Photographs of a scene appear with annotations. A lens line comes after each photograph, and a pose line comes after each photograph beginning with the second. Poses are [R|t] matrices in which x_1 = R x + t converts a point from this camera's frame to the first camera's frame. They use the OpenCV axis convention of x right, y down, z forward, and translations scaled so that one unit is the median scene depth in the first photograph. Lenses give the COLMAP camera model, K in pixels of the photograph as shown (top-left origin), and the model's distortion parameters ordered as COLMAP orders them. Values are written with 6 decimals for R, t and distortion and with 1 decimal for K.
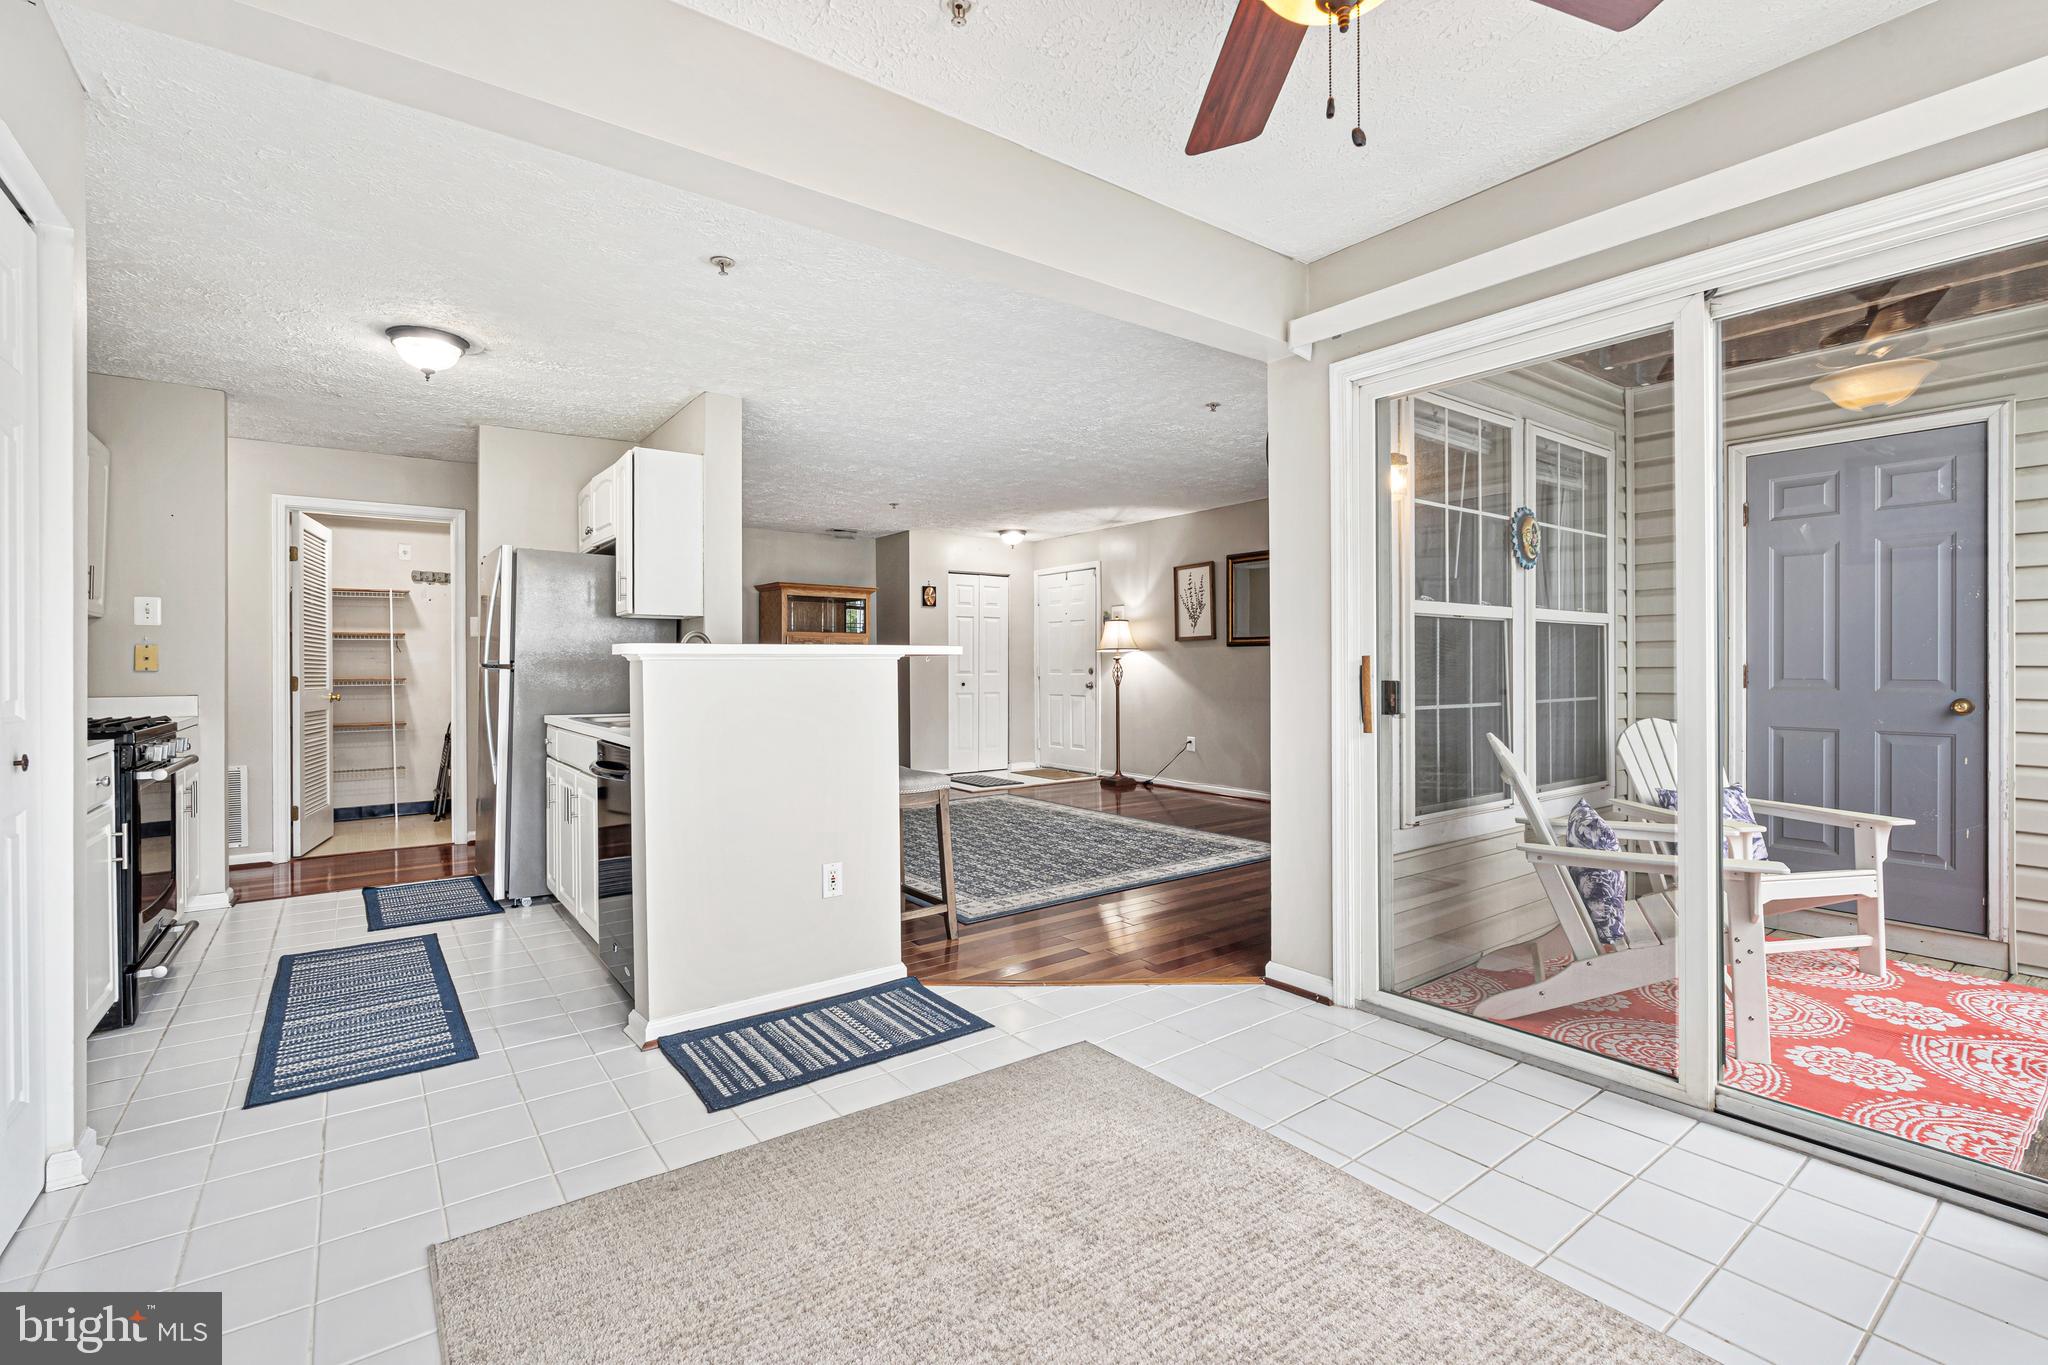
lens RADIAL K [[912.1, 0, 1026.4], [0, 912.1, 664.8], [0, 0, 1]] dist [-0.003858, 0.000040]
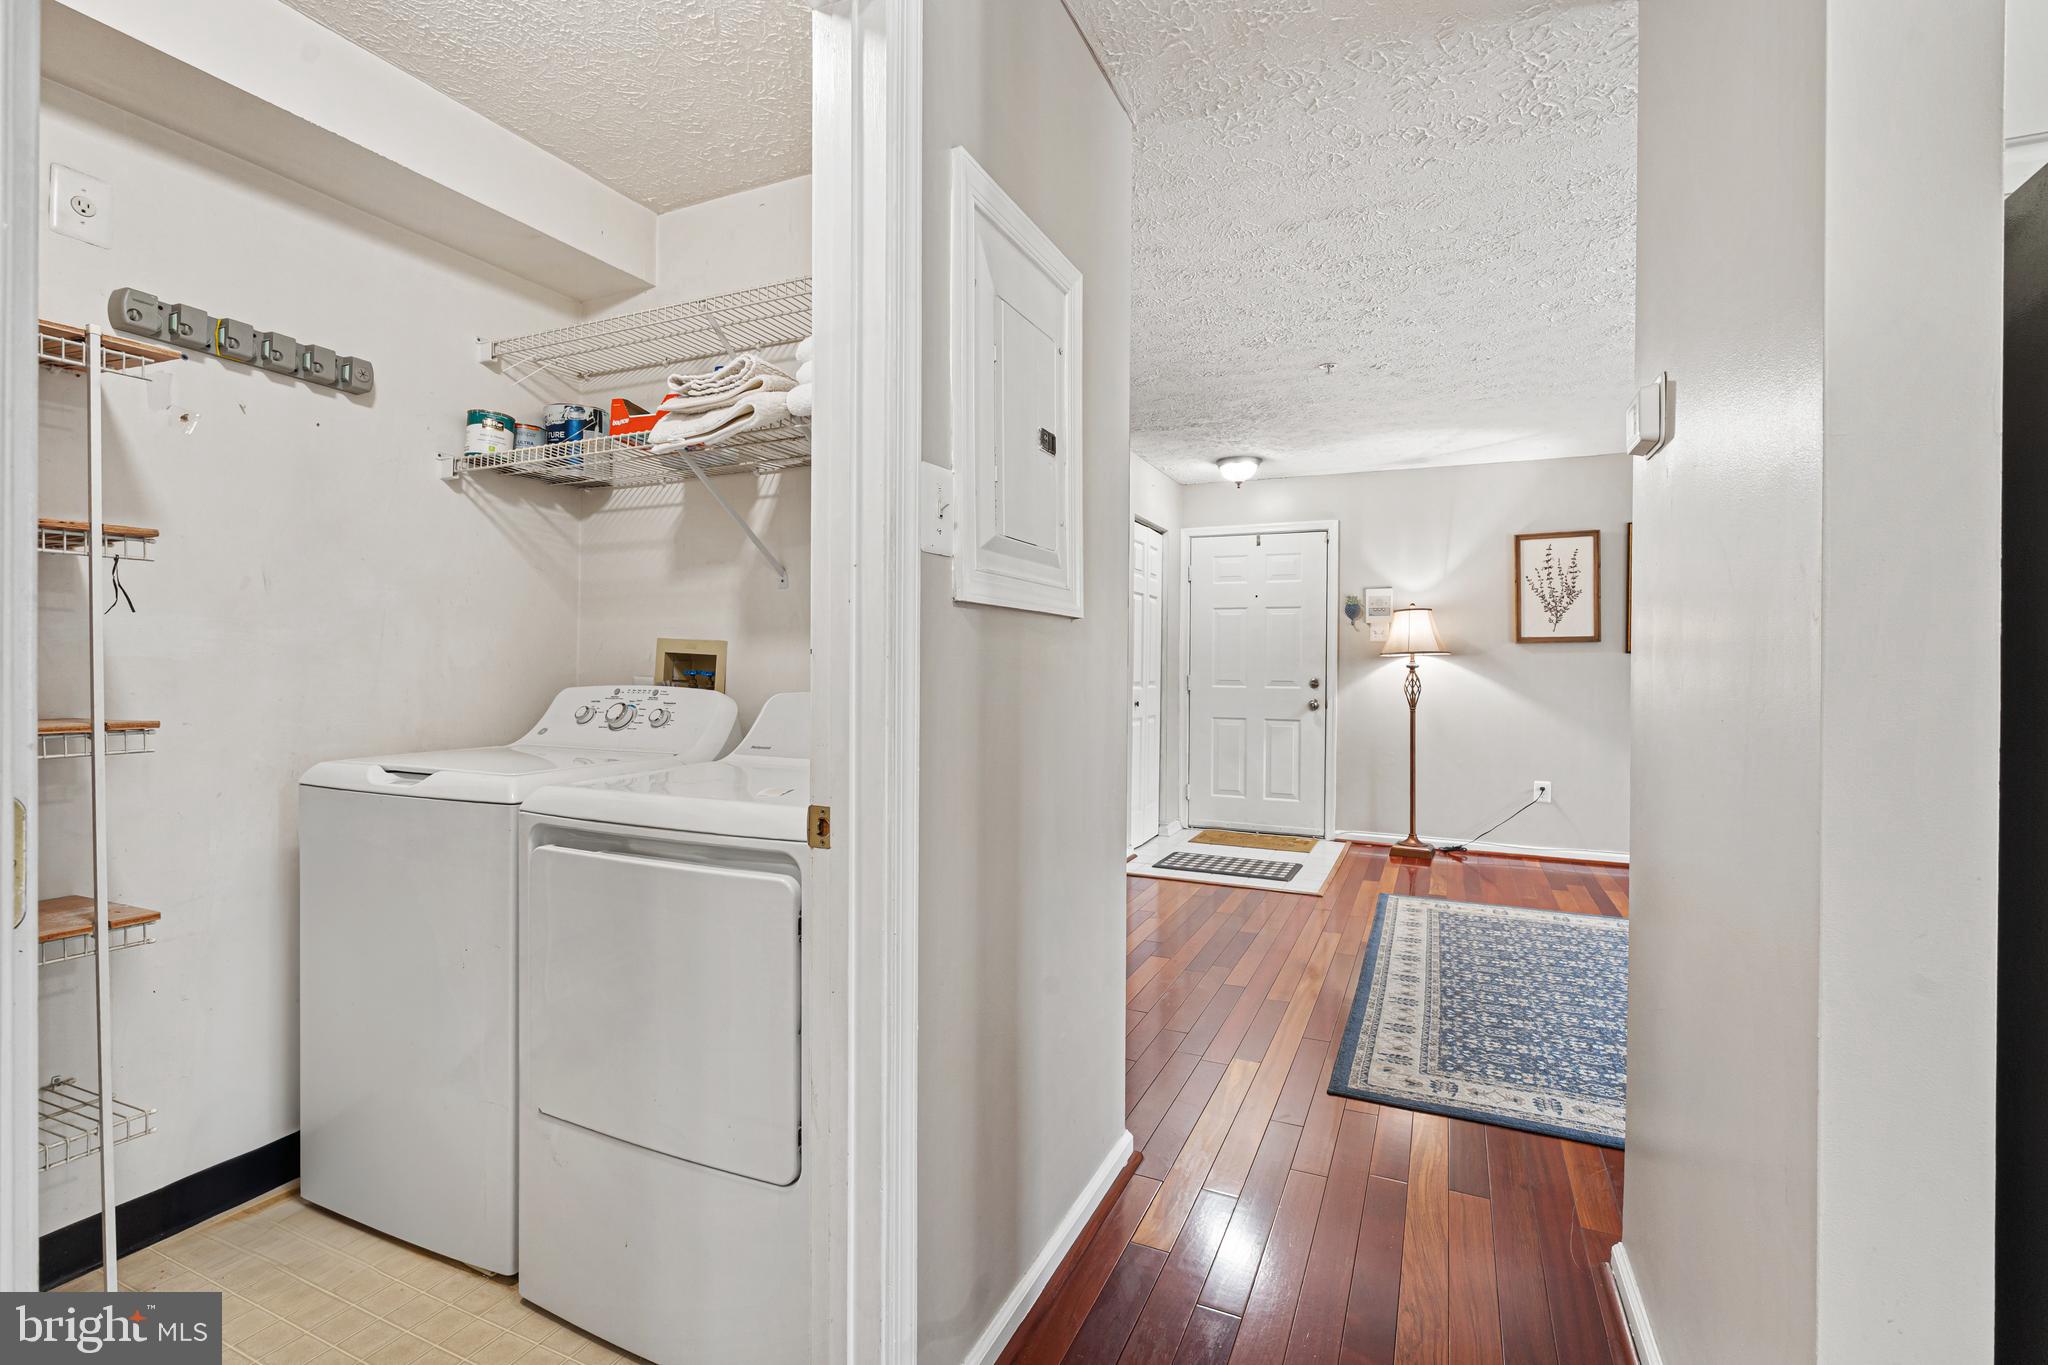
lens RADIAL K [[912.1, 0, 1026.4], [0, 912.1, 664.8], [0, 0, 1]] dist [-0.003858, 0.000040]
pose [[0.876002, 0.014356, 0.482094, -0.566135], [-0.015538, 0.999878, -0.001542, -0.002593], [-0.482057, -0.006140, 0.876118, 0.657835]]
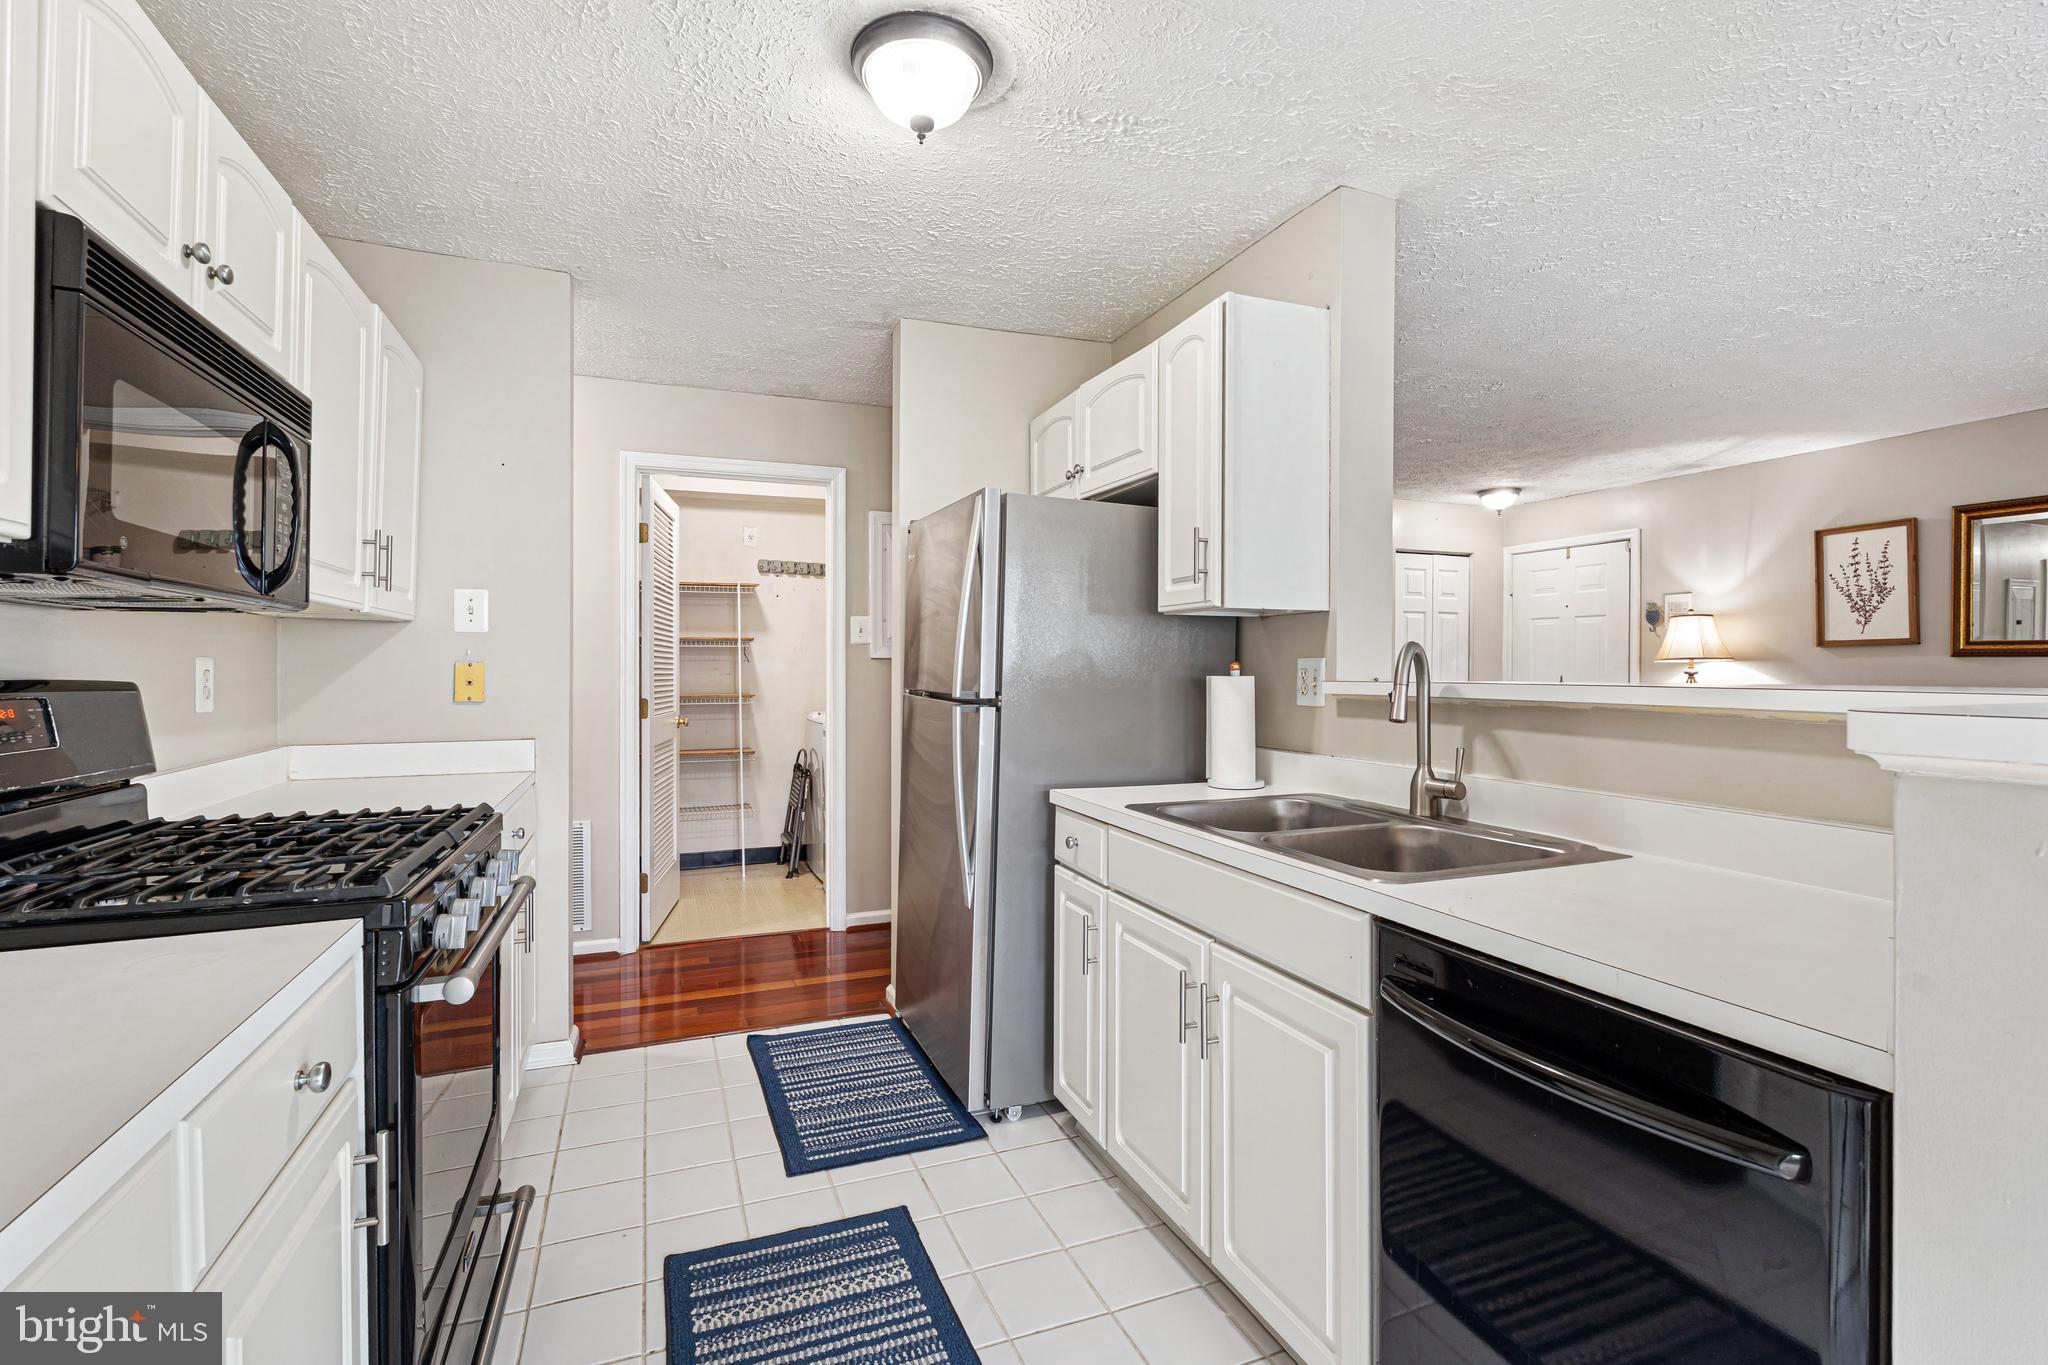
lens RADIAL K [[933.9, 0, 1024.1], [0, 933.9, 668.1], [0, 0, 1]] dist [-0.003100, 0.000077]
pose [[0.967478, 0.006232, -0.252878, -0.239251], [-0.005050, 0.999973, 0.005321, -0.013459], [0.252904, -0.003871, 0.967484, 0.262170]]
